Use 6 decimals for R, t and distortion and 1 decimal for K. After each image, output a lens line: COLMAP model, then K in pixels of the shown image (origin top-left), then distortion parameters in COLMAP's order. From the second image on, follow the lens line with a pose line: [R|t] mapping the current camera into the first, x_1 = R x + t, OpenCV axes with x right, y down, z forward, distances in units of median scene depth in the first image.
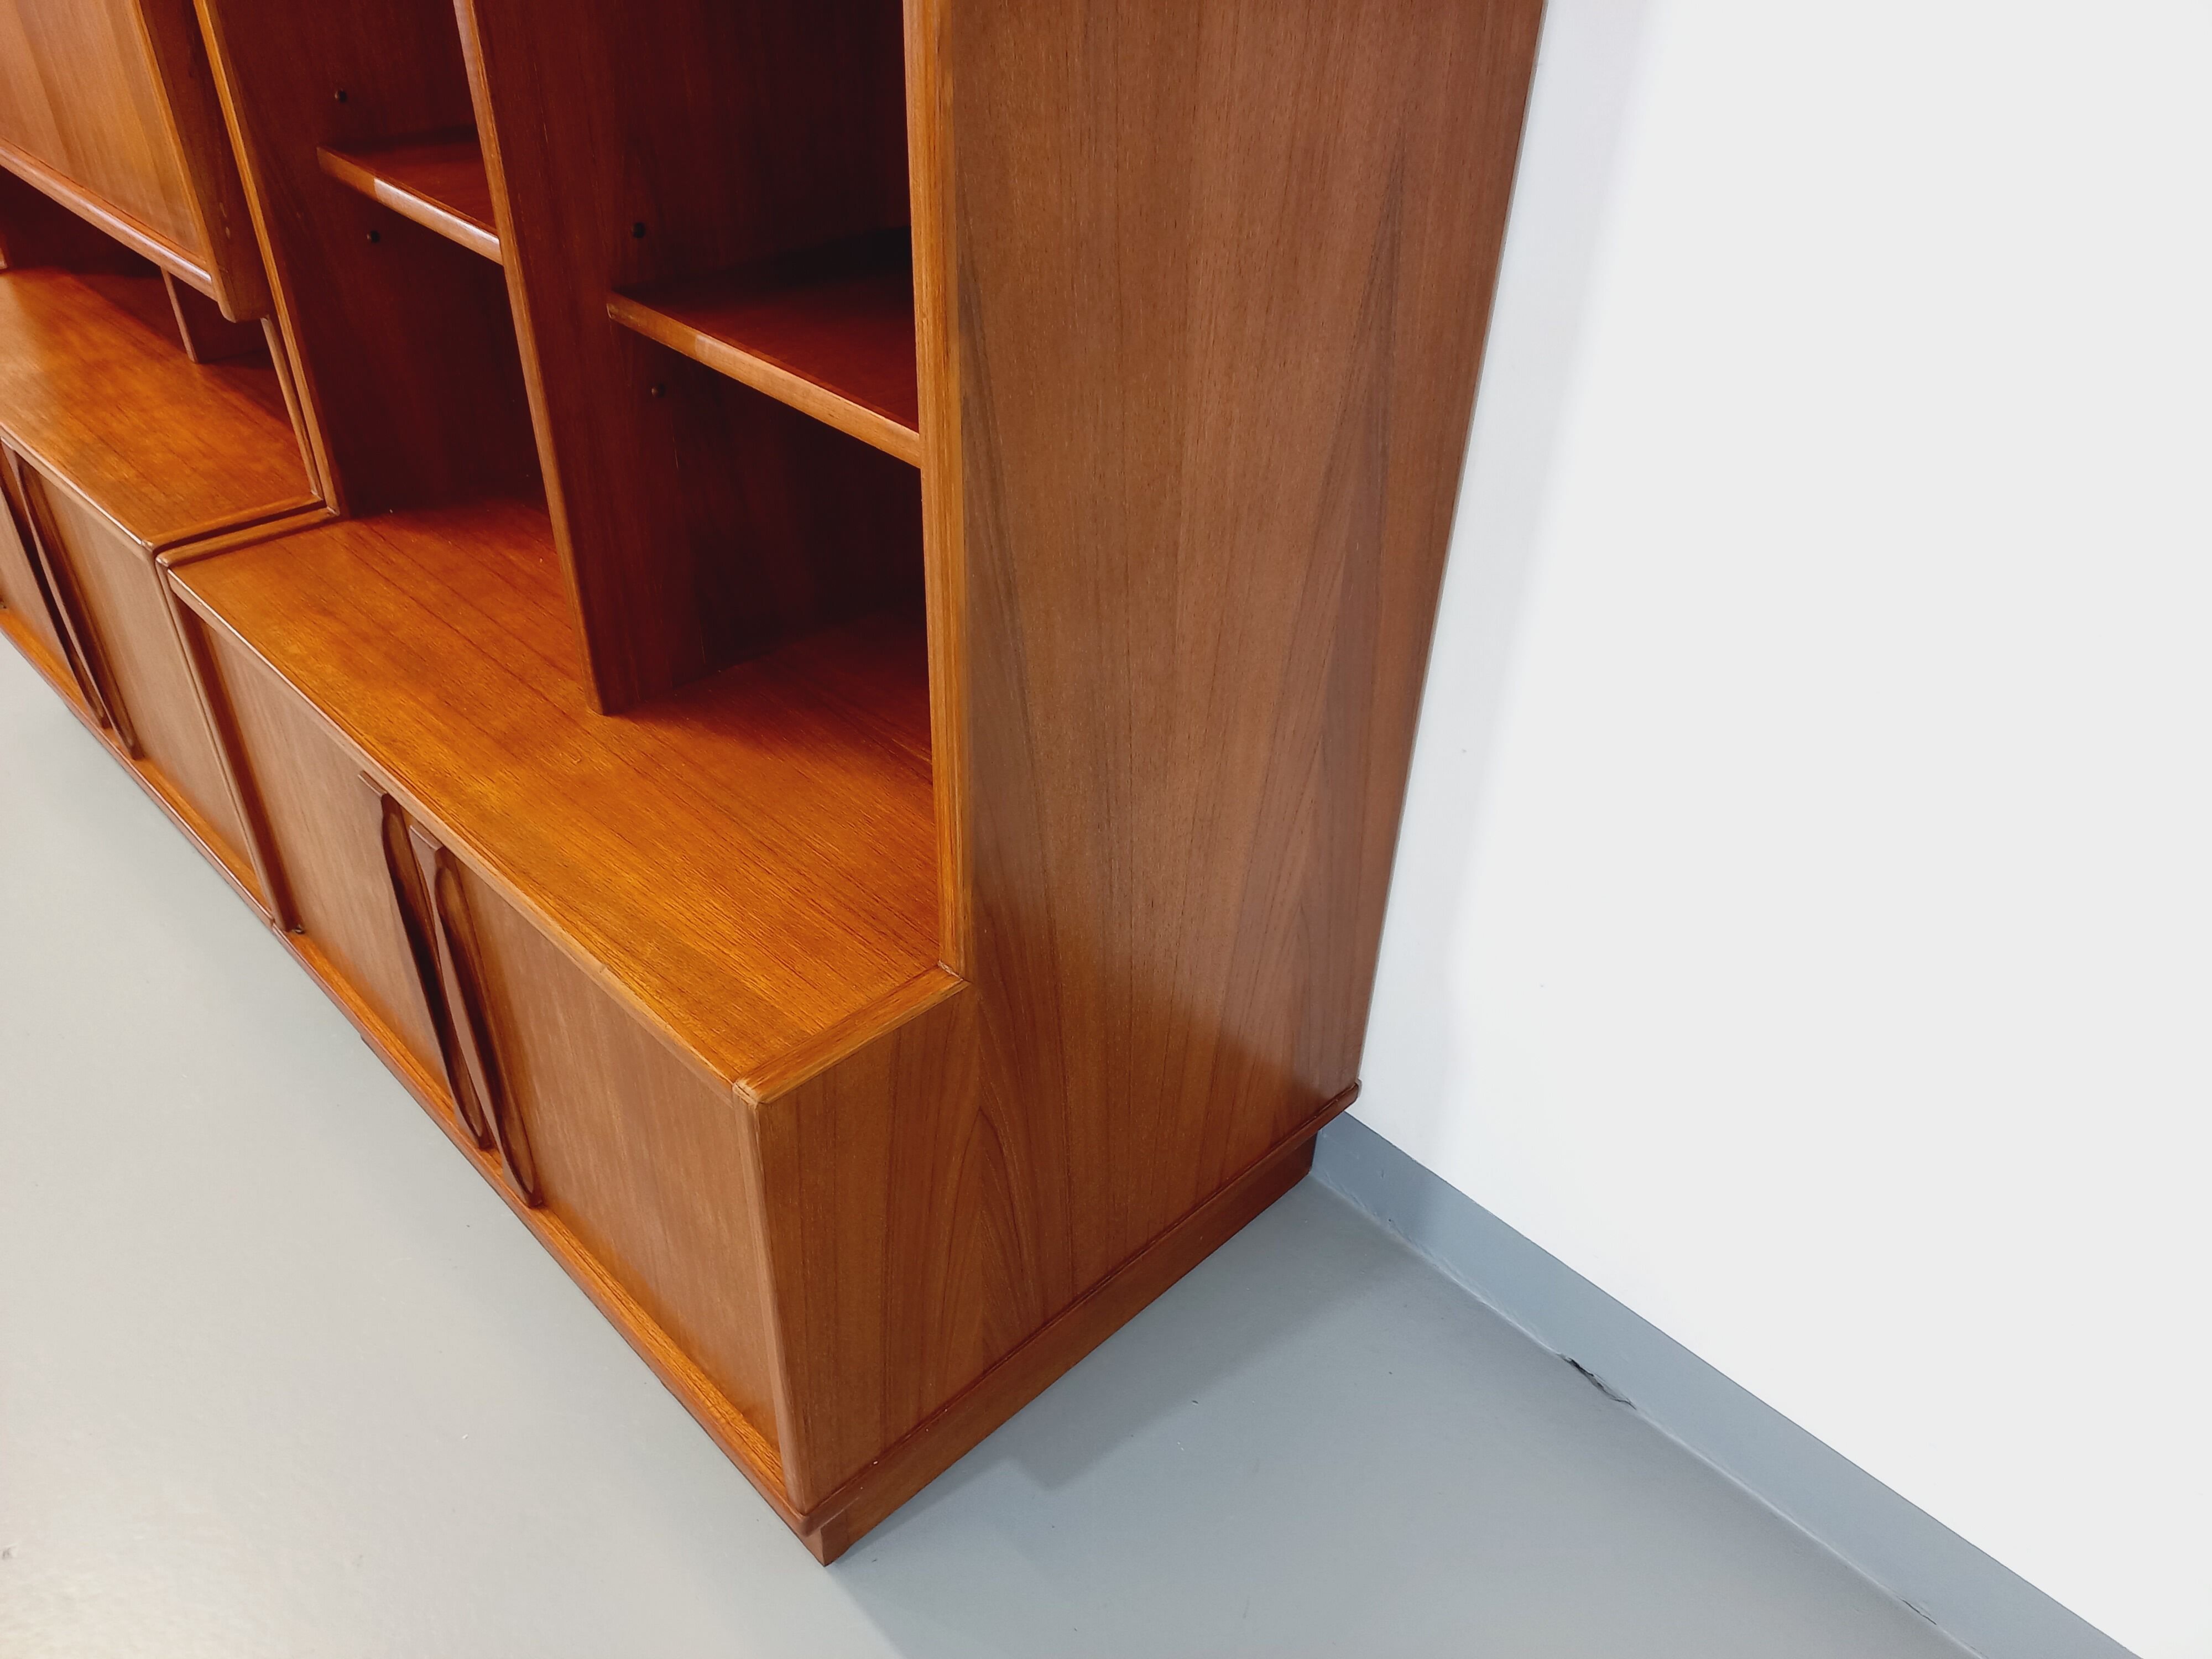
lens RADIAL K [[1616.7, 0, 1100.3], [0, 1616.7, 806.1], [0, 0, 1]] dist [0.085727, -0.078439]
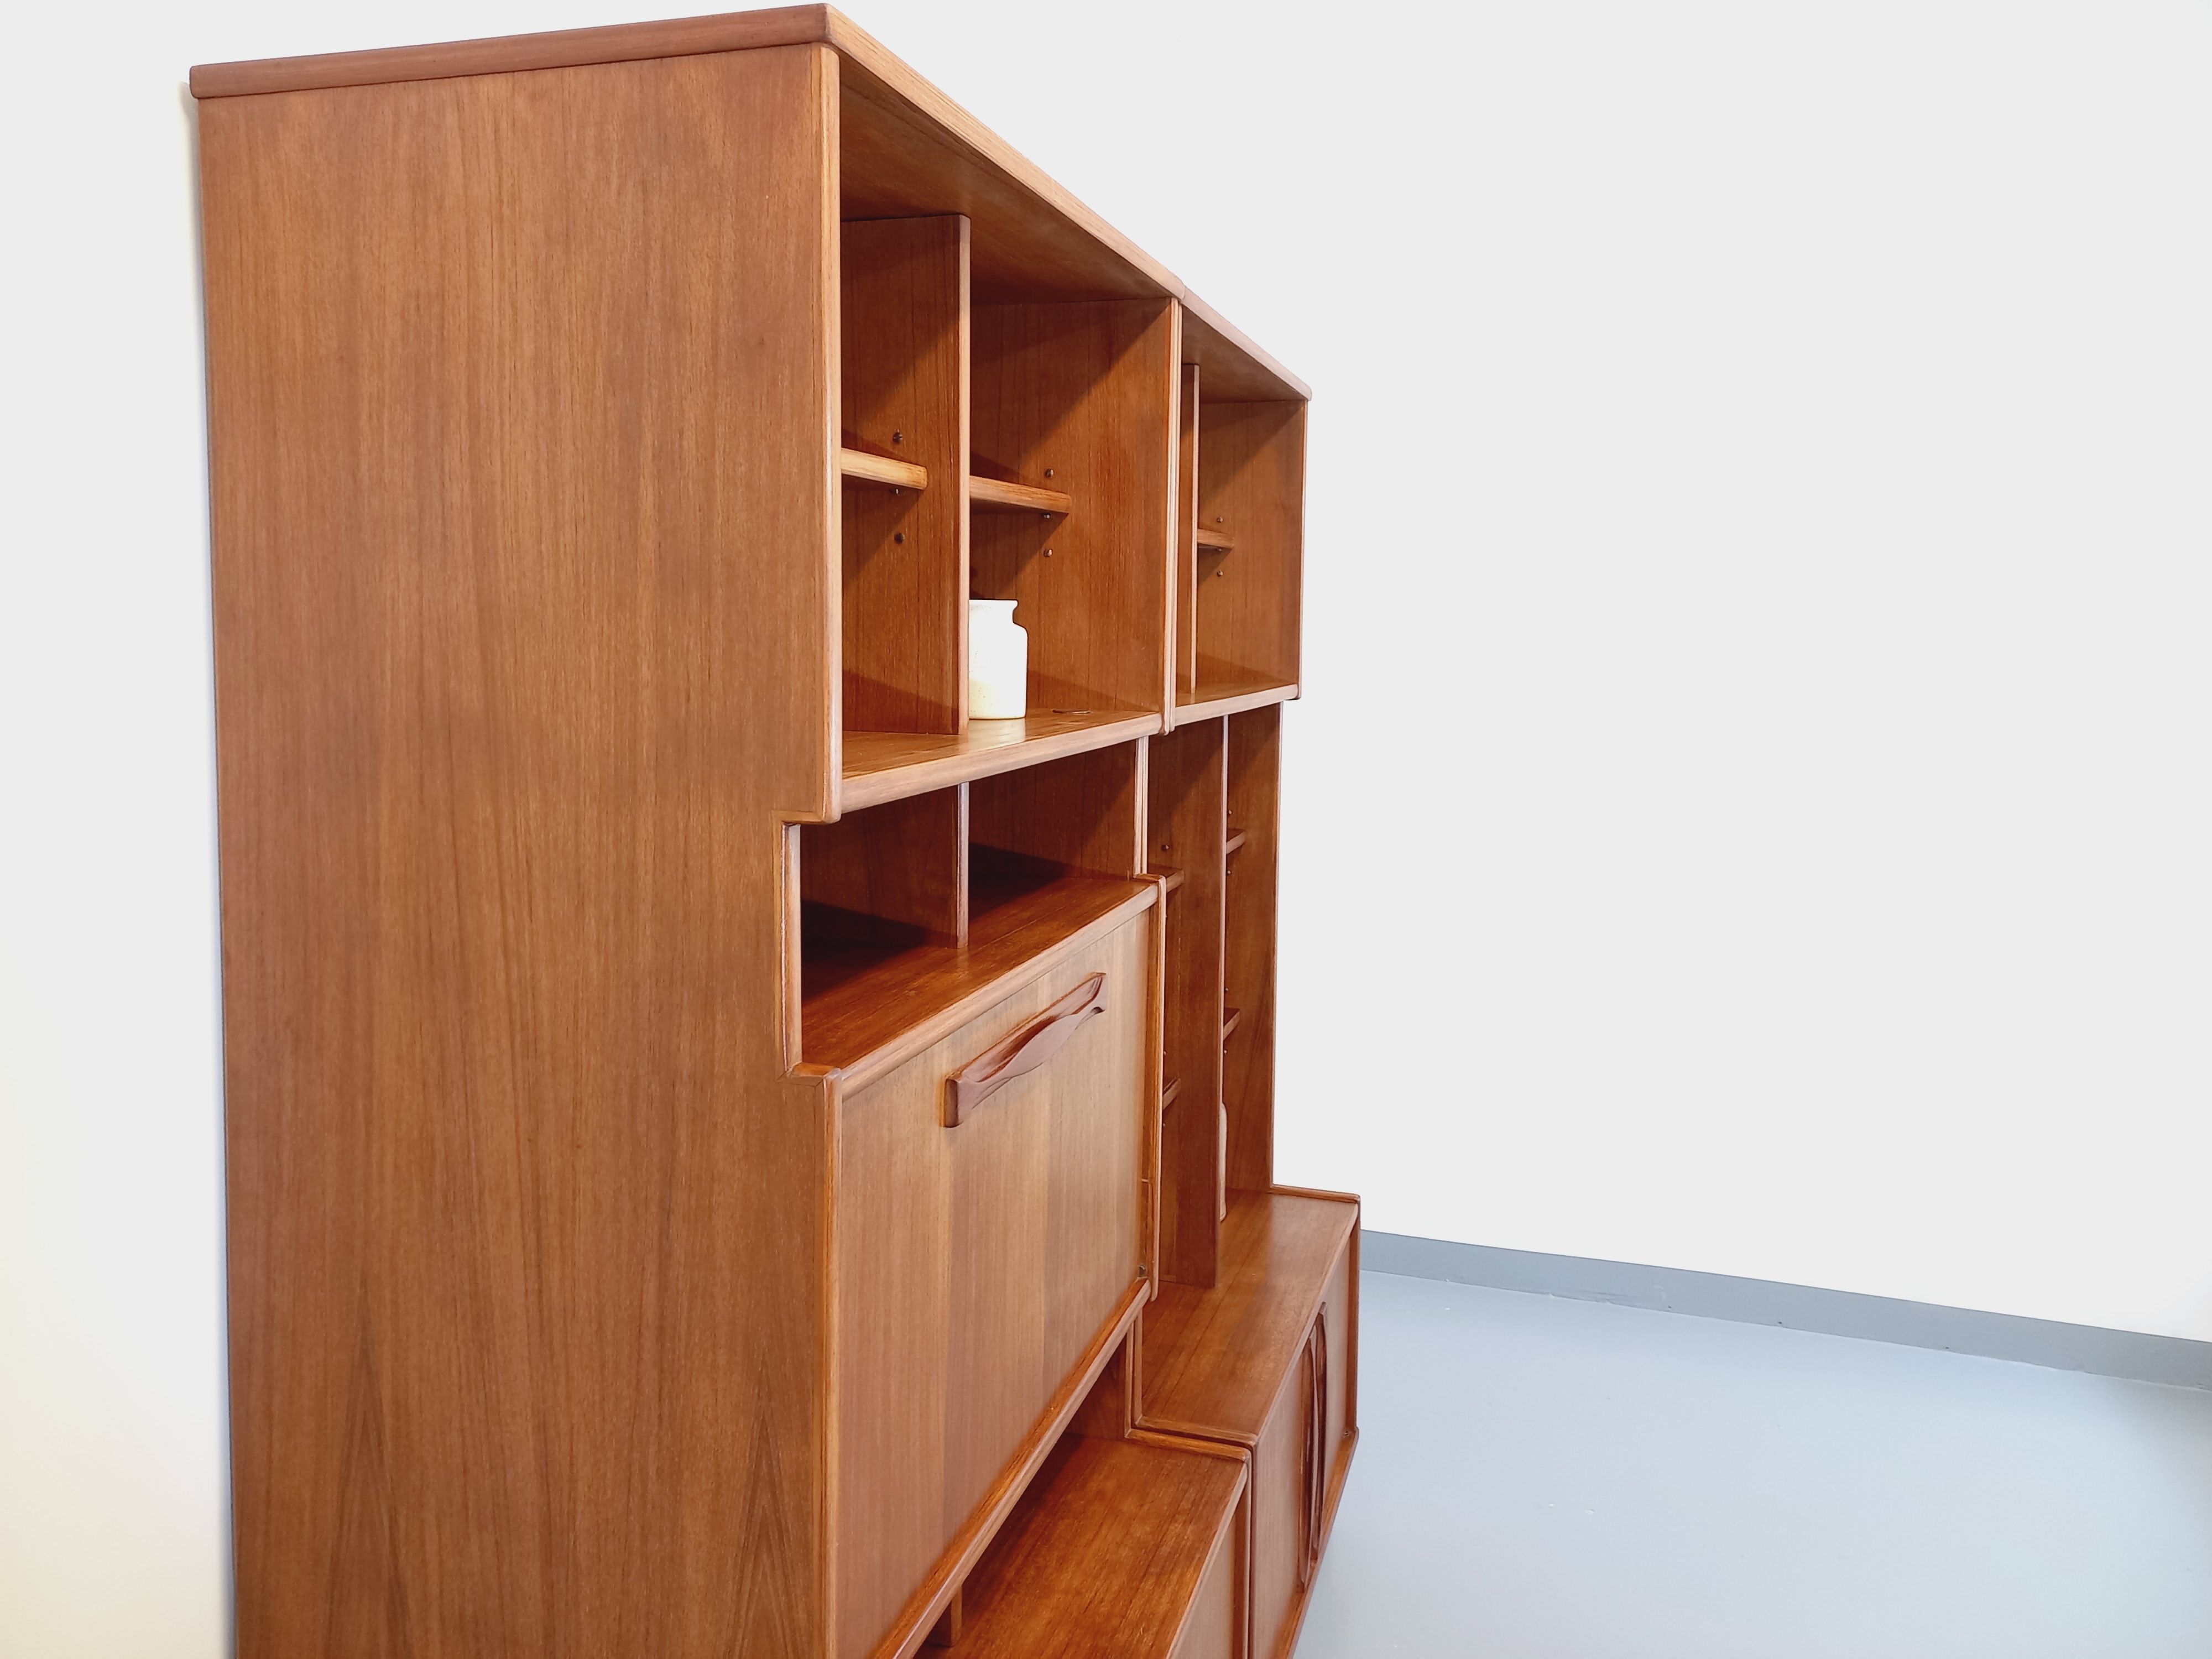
lens RADIAL K [[1616.7, 0, 1108.5], [0, 1616.7, 728.0], [0, 0, 1]] dist [0.085727, -0.078439]
pose [[-0.477658, -0.092011, 0.873715, -1.588907], [0.493602, 0.794591, 0.353529, -1.127434], [-0.726774, 0.600133, -0.334126, 1.127201]]
